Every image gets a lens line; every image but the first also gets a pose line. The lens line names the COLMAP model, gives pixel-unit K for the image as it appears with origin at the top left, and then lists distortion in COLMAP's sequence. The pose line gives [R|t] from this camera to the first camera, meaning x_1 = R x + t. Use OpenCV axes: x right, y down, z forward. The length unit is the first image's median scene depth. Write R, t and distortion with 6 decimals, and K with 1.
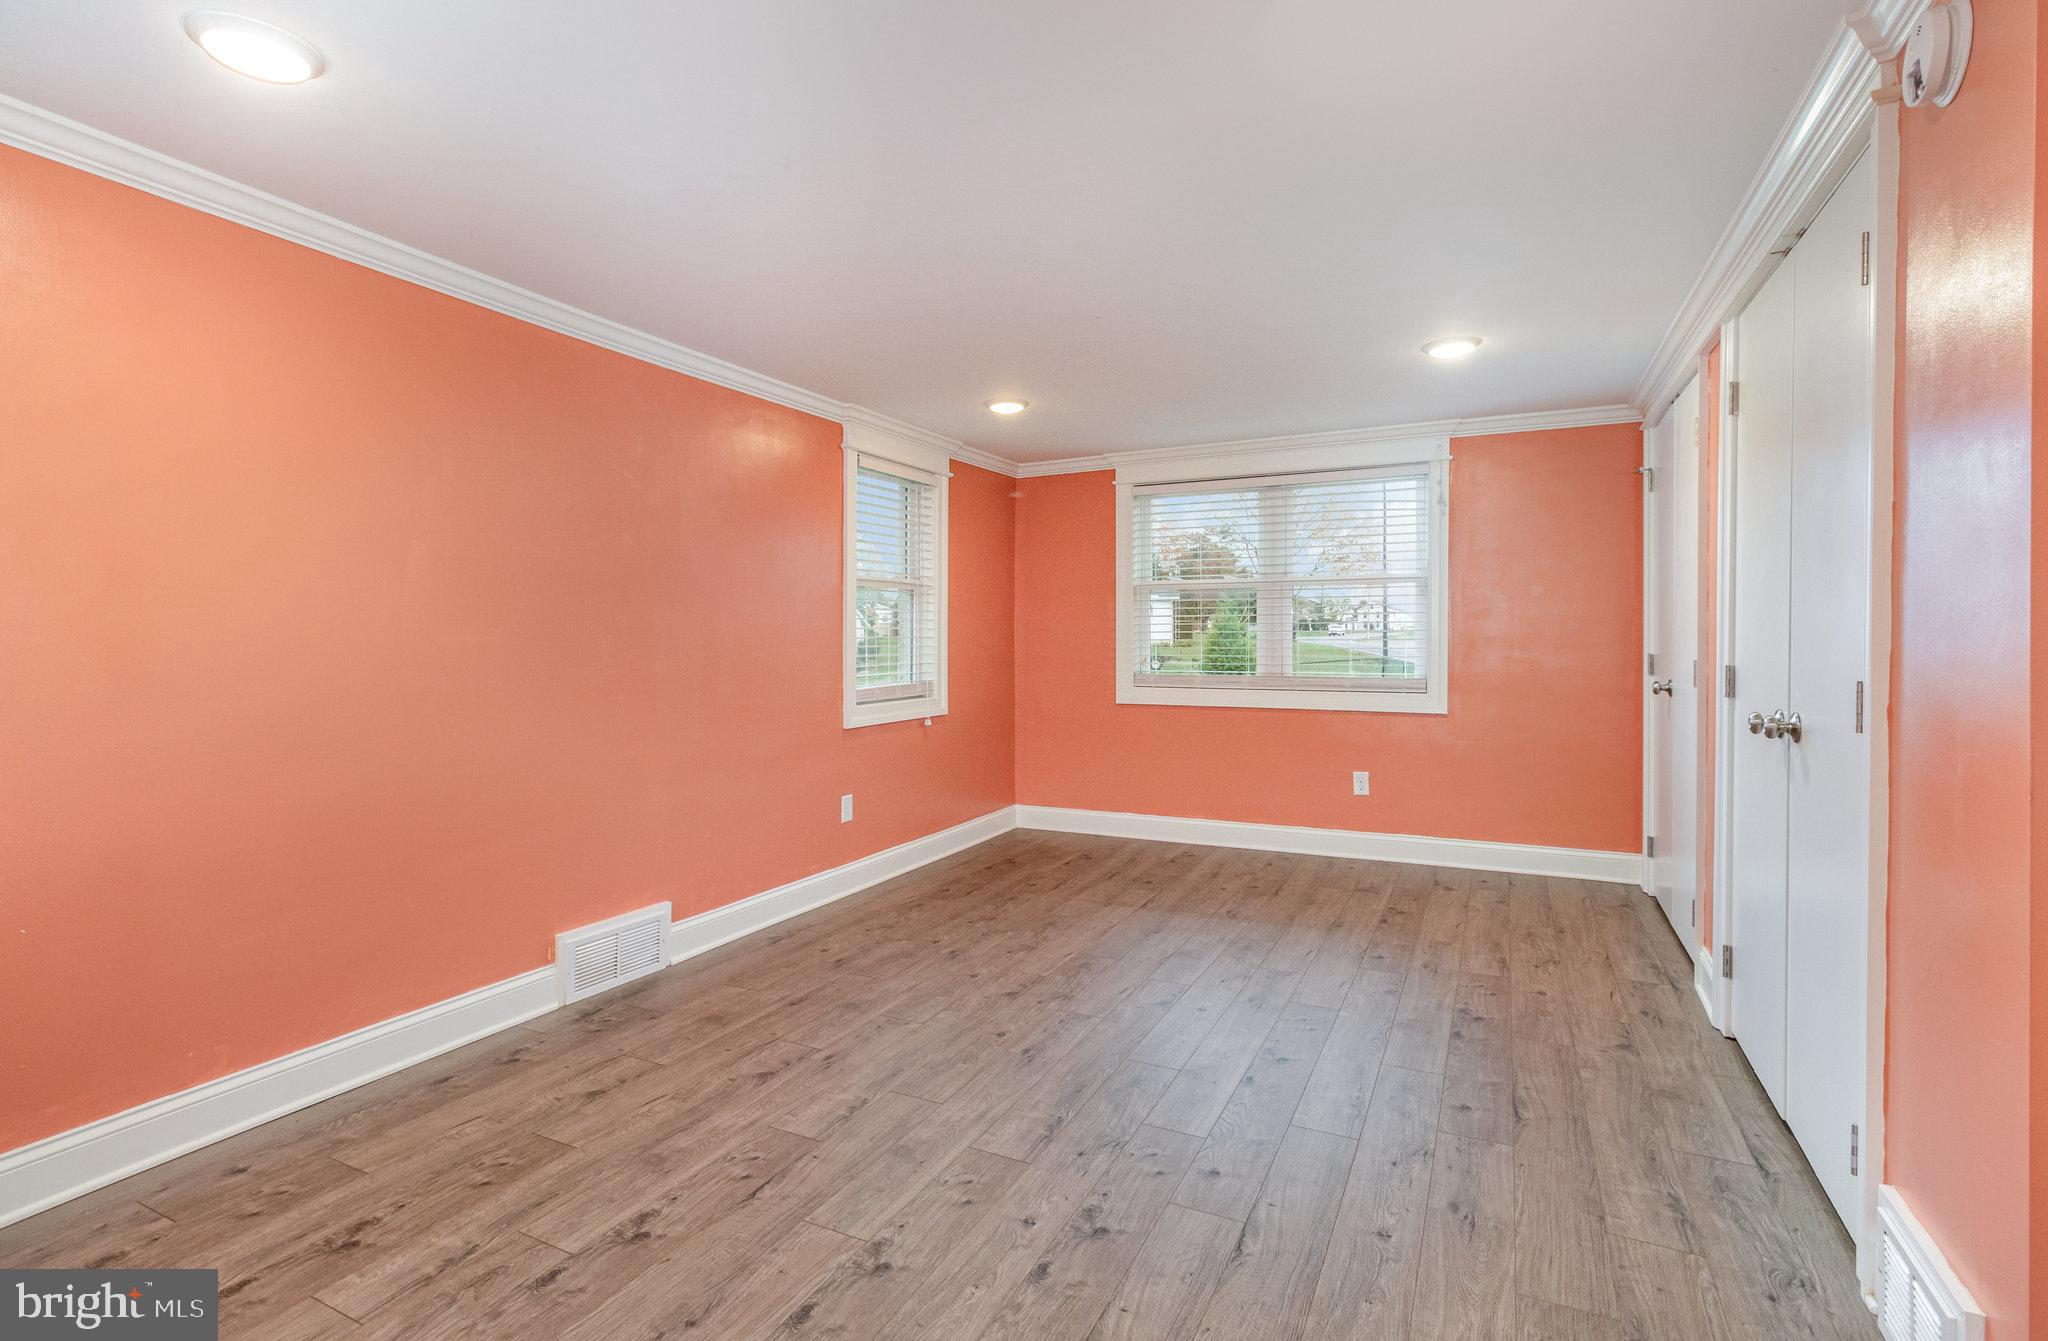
lens RADIAL K [[966.3, 0, 1019.7], [0, 966.3, 657.4], [0, 0, 1]] dist [0.005067, 0.000905]
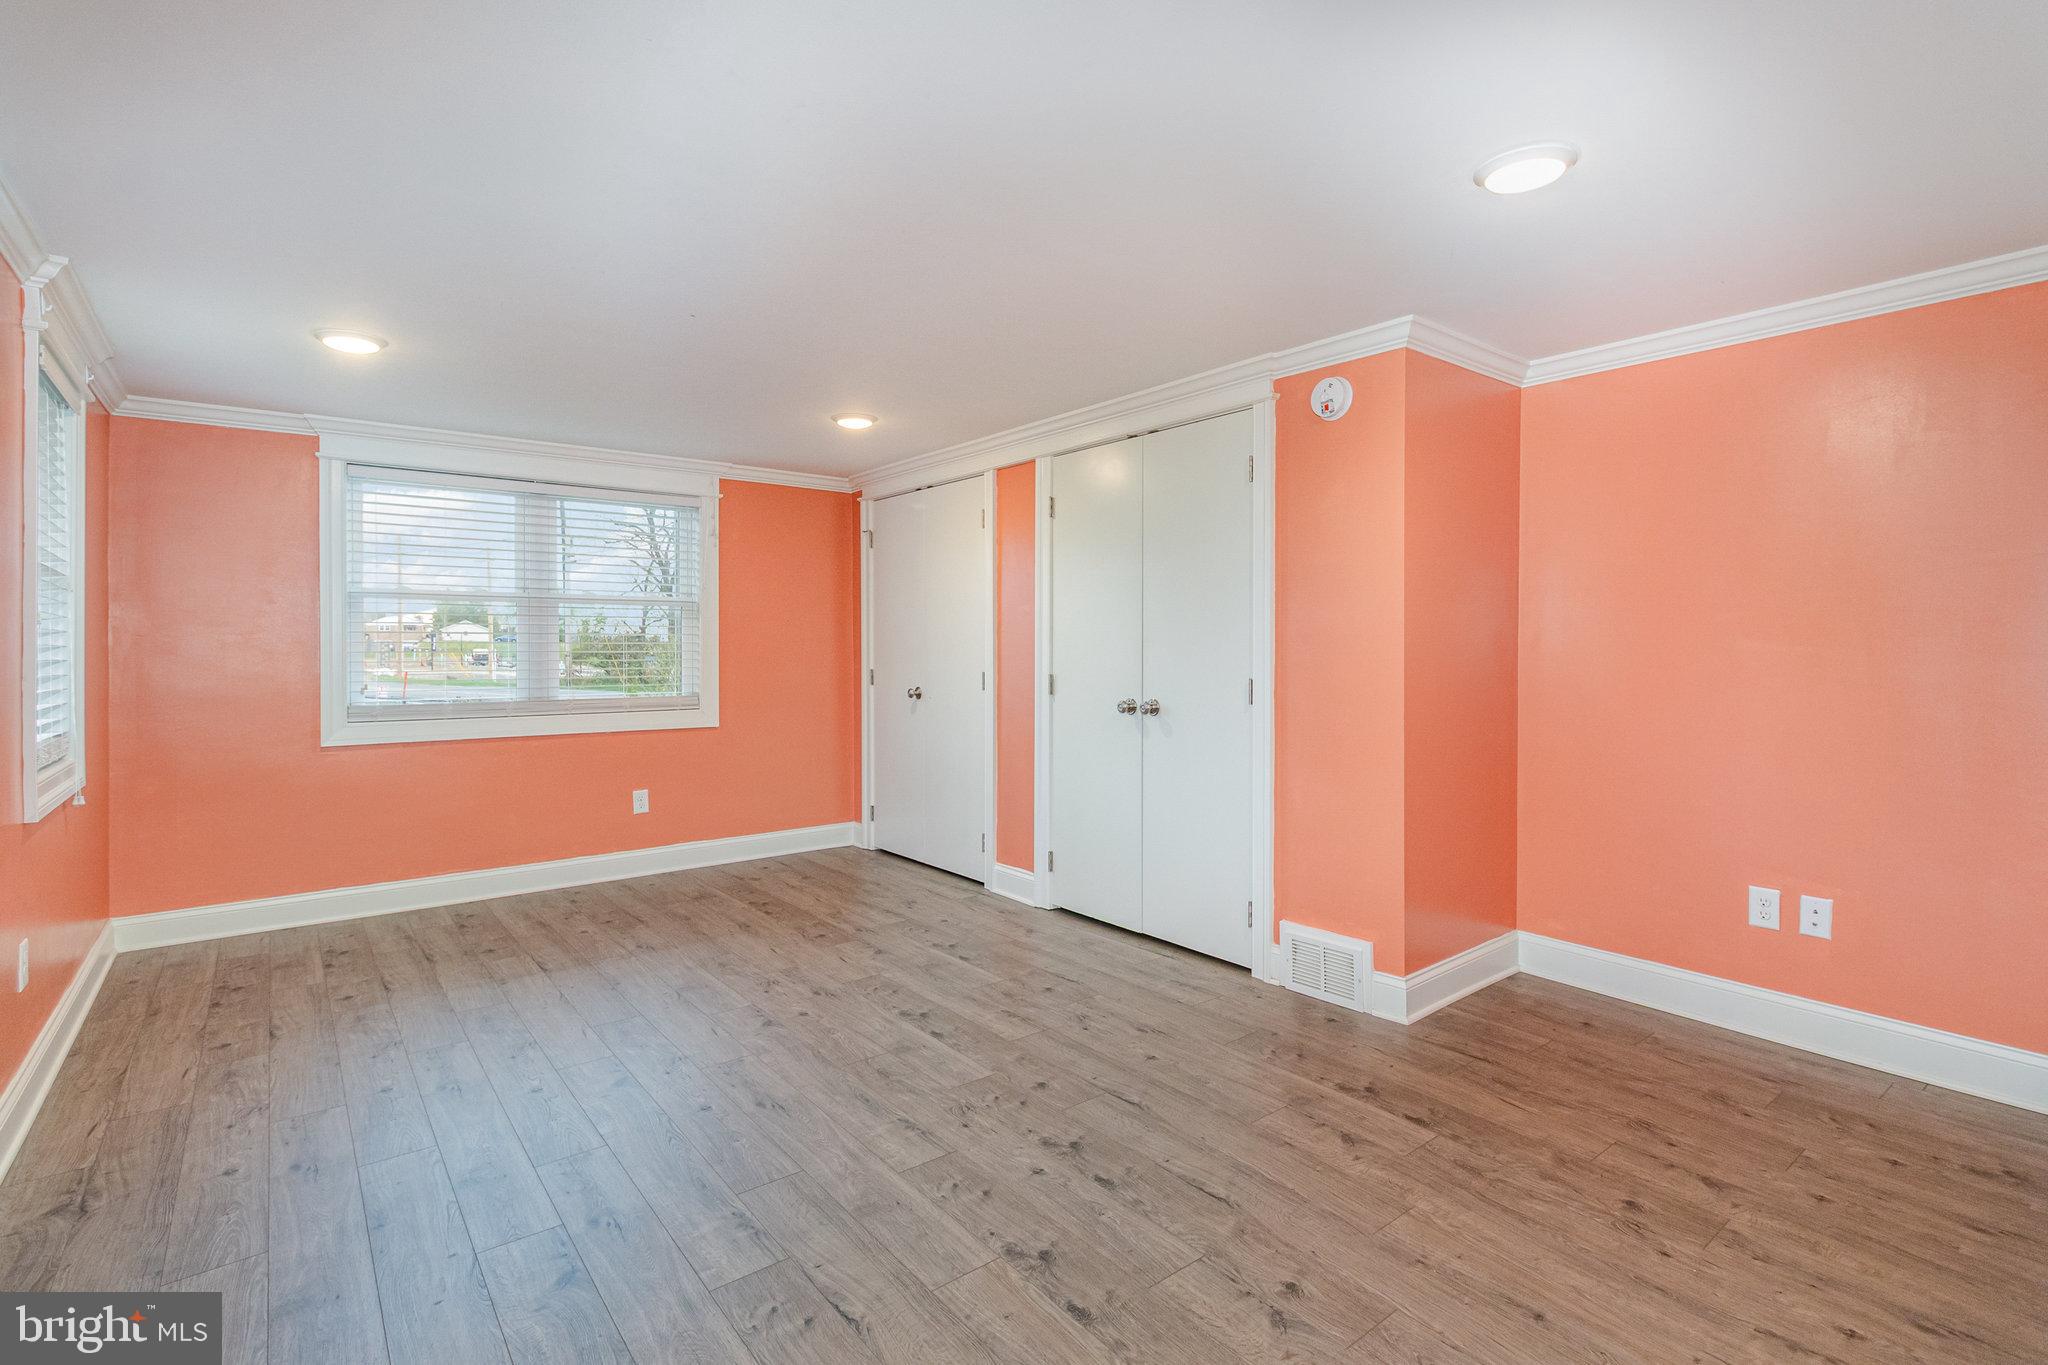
lens RADIAL K [[969.0, 0, 1025.4], [0, 969.0, 671.2], [0, 0, 1]] dist [0.000793, -0.000412]
pose [[0.417276, -0.016348, 0.908633, -0.570871], [0.020640, 0.999751, 0.008508, -0.009935], [-0.908545, 0.015204, 0.417509, 0.292335]]
